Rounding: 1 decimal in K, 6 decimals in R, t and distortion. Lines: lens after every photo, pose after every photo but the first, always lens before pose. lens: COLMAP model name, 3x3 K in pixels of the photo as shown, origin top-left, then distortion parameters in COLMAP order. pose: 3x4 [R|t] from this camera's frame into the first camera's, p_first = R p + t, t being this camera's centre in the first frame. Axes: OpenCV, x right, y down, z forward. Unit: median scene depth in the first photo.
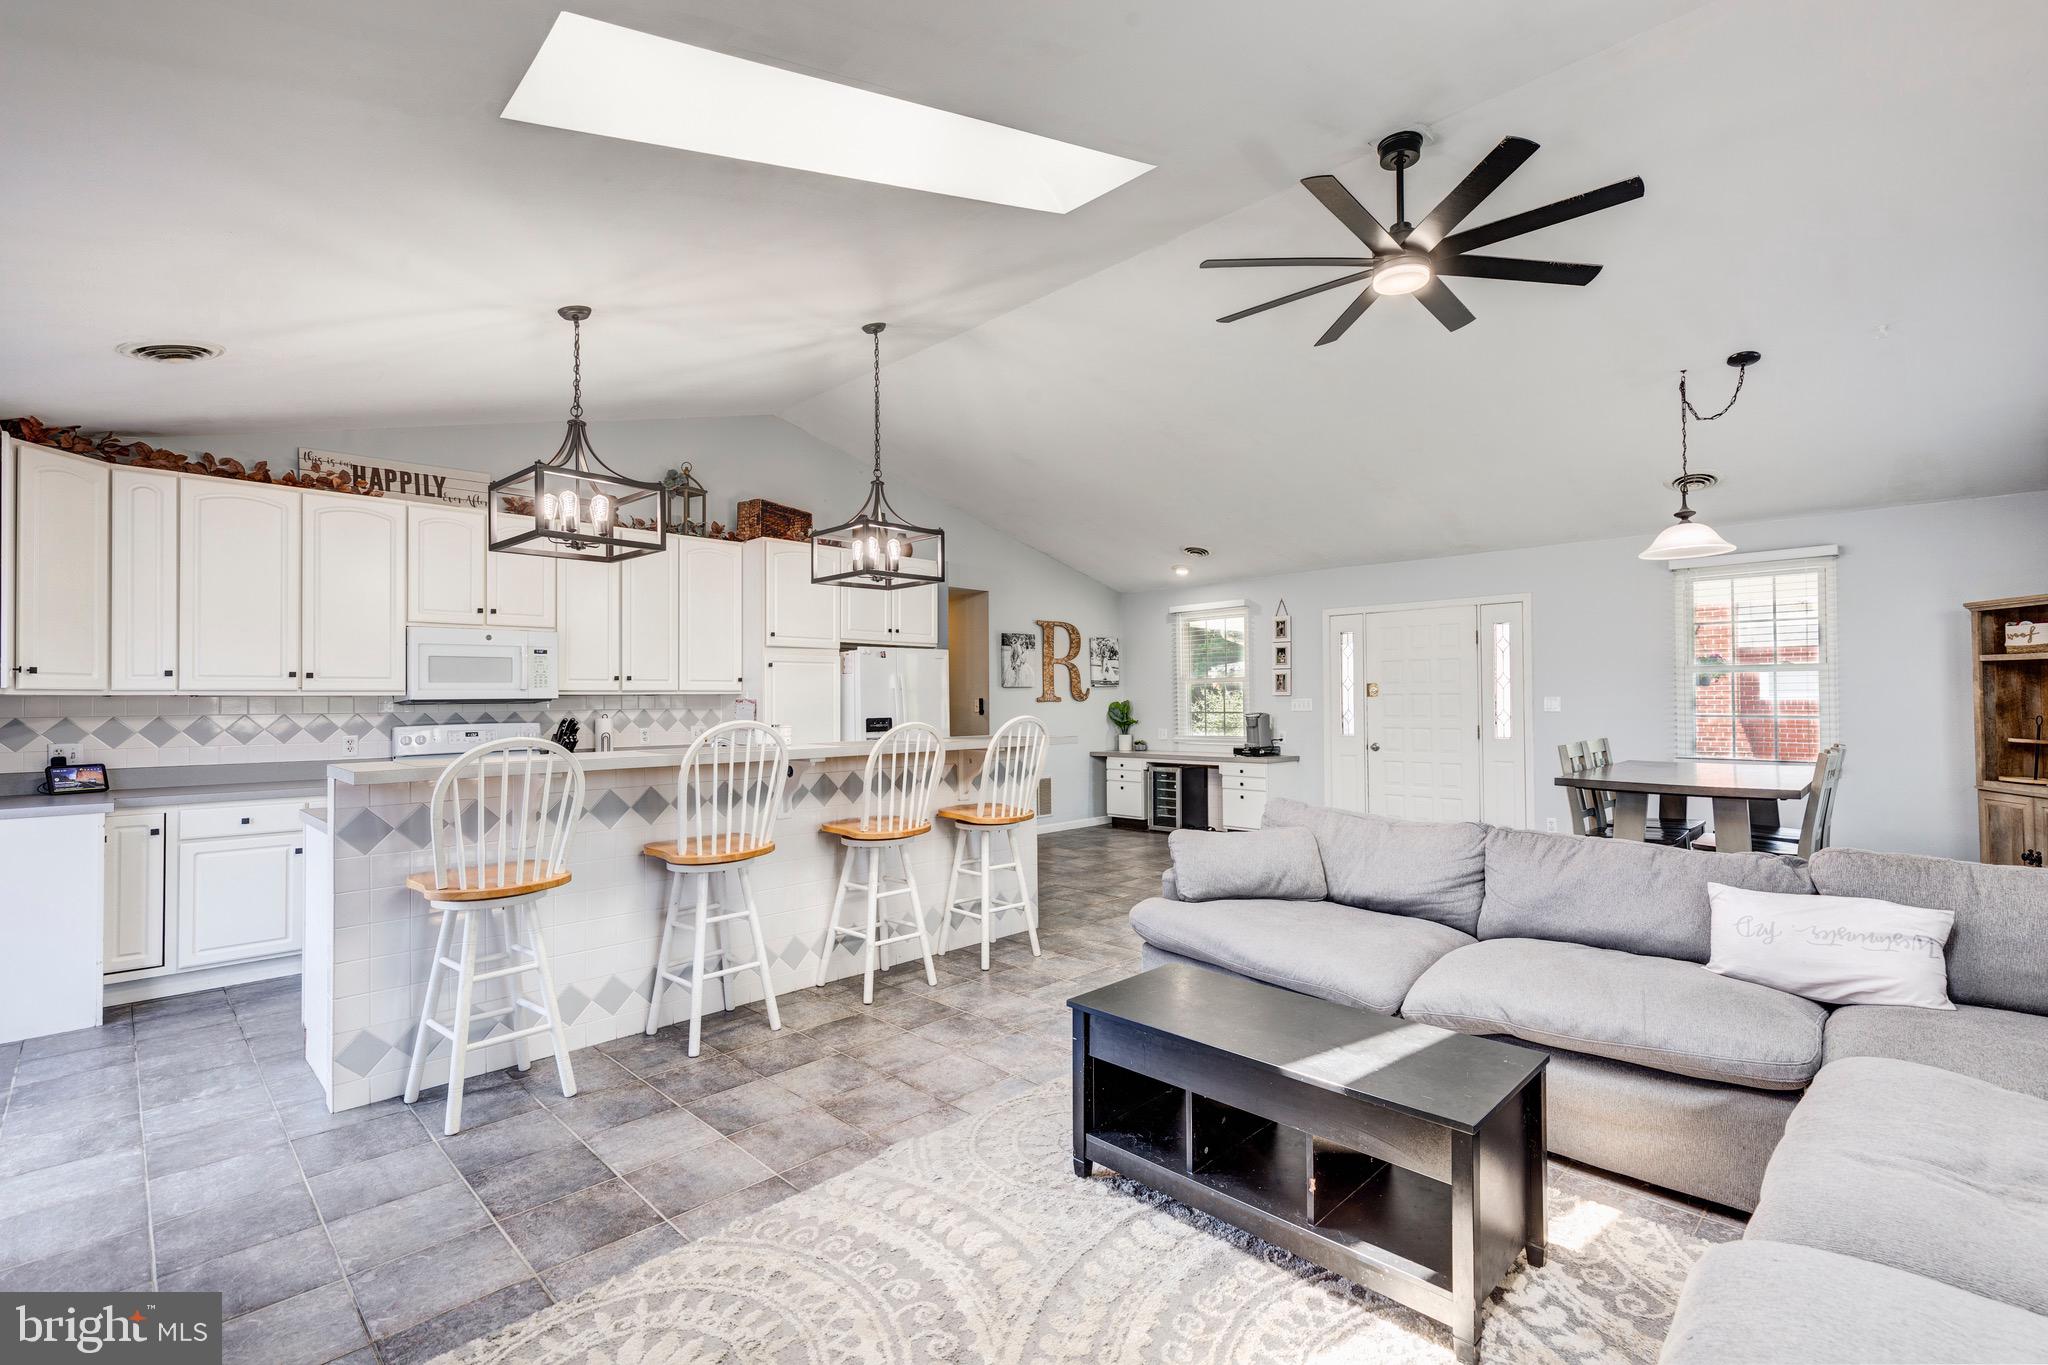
lens RADIAL K [[944.0, 0, 1047.5], [0, 944.0, 684.9], [0, 0, 1]] dist [0.000742, 0.000072]
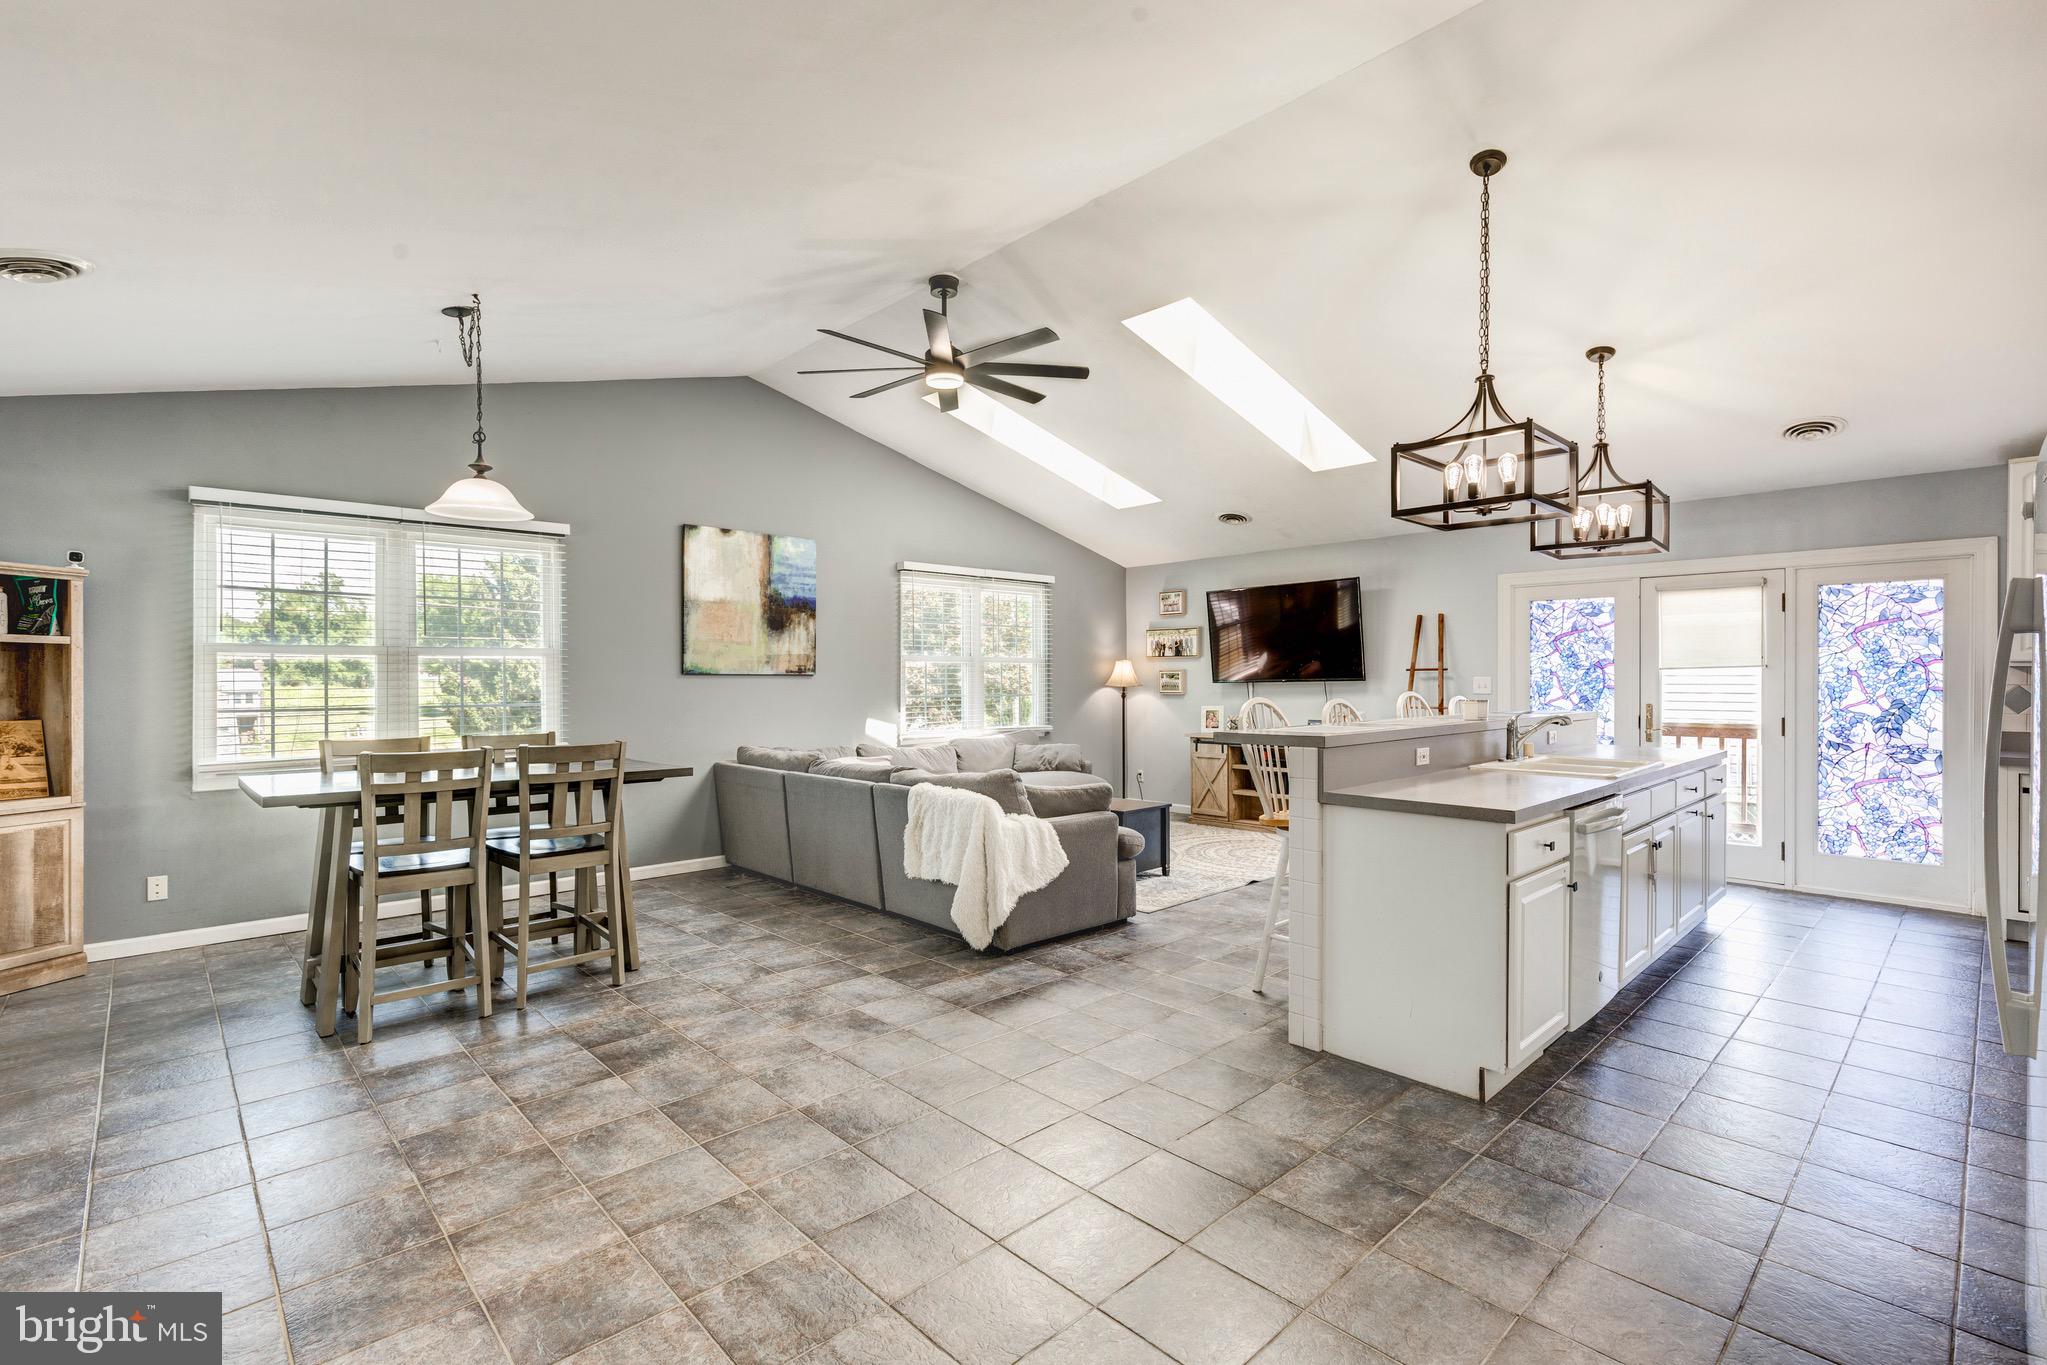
lens RADIAL K [[920.2, 0, 1019.3], [0, 920.2, 681.6], [0, 0, 1]] dist [0.001846, -0.000217]
pose [[-0.998253, 0.010491, 0.058137, 0.098795], [0.009822, 0.999882, -0.011774, 0.016936], [-0.058254, -0.011183, -0.998239, 1.227976]]
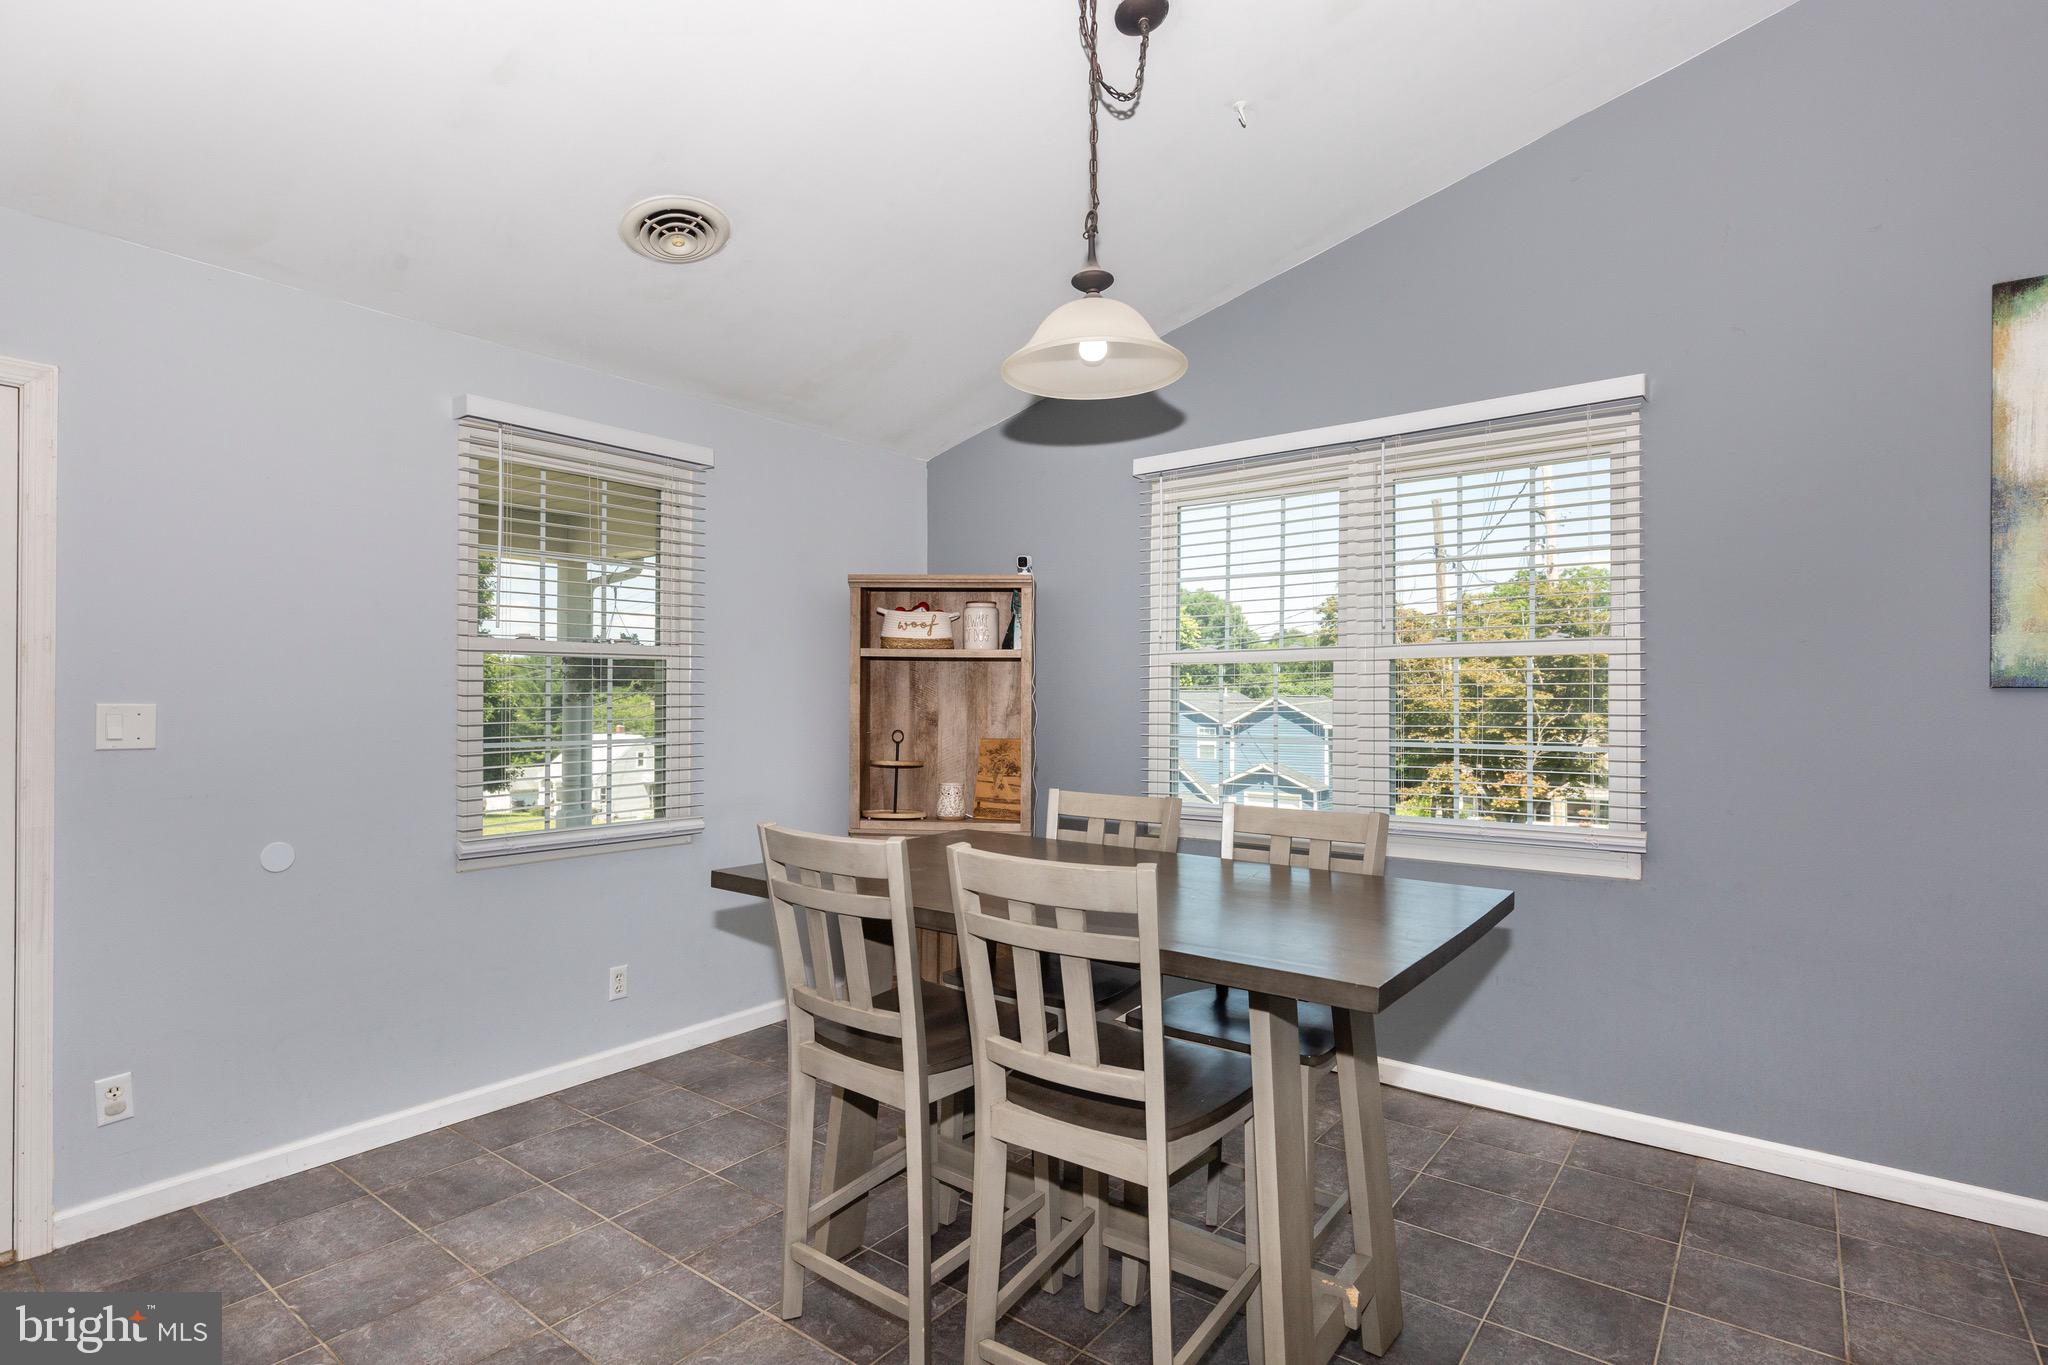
lens RADIAL K [[1011.4, 0, 1014.9], [0, 1011.4, 689.8], [0, 0, 1]] dist [0.001282, -0.001078]
pose [[-0.104462, 0.013070, 0.994443, 0.150630], [-0.017492, 0.999735, -0.014977, 0.007937], [-0.994375, -0.018959, -0.104206, 0.740685]]
